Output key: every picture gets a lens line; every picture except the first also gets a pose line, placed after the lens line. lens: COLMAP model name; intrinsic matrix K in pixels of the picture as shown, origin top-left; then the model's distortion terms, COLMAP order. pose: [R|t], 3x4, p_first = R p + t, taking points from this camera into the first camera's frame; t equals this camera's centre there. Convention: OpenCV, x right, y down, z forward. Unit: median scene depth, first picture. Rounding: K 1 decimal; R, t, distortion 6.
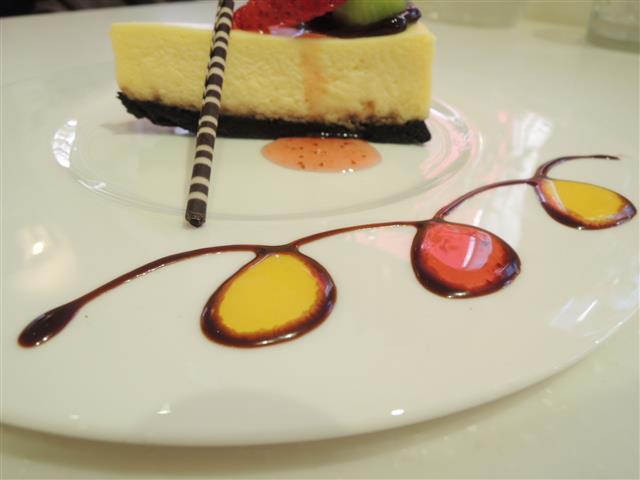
lens RADIAL K [[454.4, 0, 320.0], [0, 454.4, 240.0], [0, 0, 1]] dist [-0.029982, 0.000792]
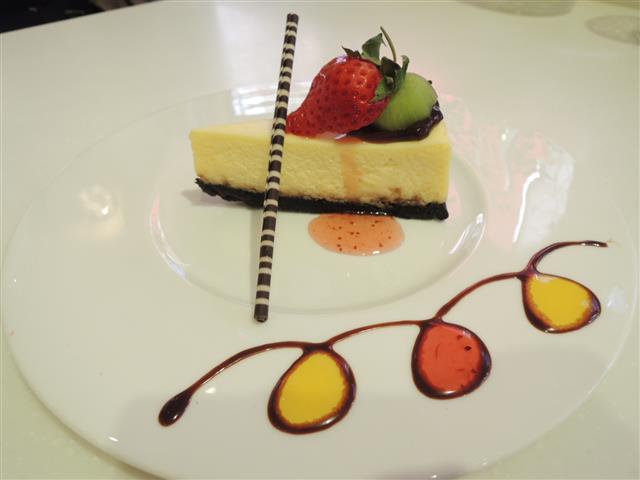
lens RADIAL K [[454.4, 0, 320.0], [0, 454.4, 240.0], [0, 0, 1]] dist [-0.029982, 0.000792]
pose [[0.994371, 0.025175, -0.102916, 0.033984], [-0.013279, 0.993314, 0.114677, -0.314569], [0.105115, -0.112664, 0.988058, -0.246387]]
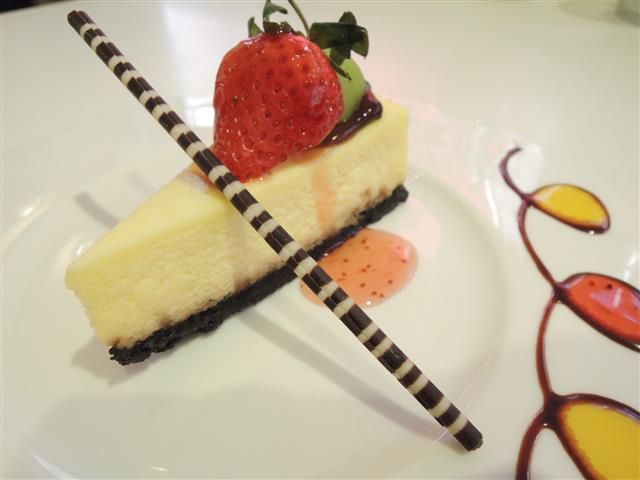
lens RADIAL K [[454.4, 0, 320.0], [0, 454.4, 240.0], [0, 0, 1]] dist [-0.029982, 0.000792]
pose [[0.681474, -0.488849, 0.544628, -0.525450], [0.431978, 0.869407, 0.239847, -0.495349], [-0.590752, 0.071818, 0.803650, 0.326779]]
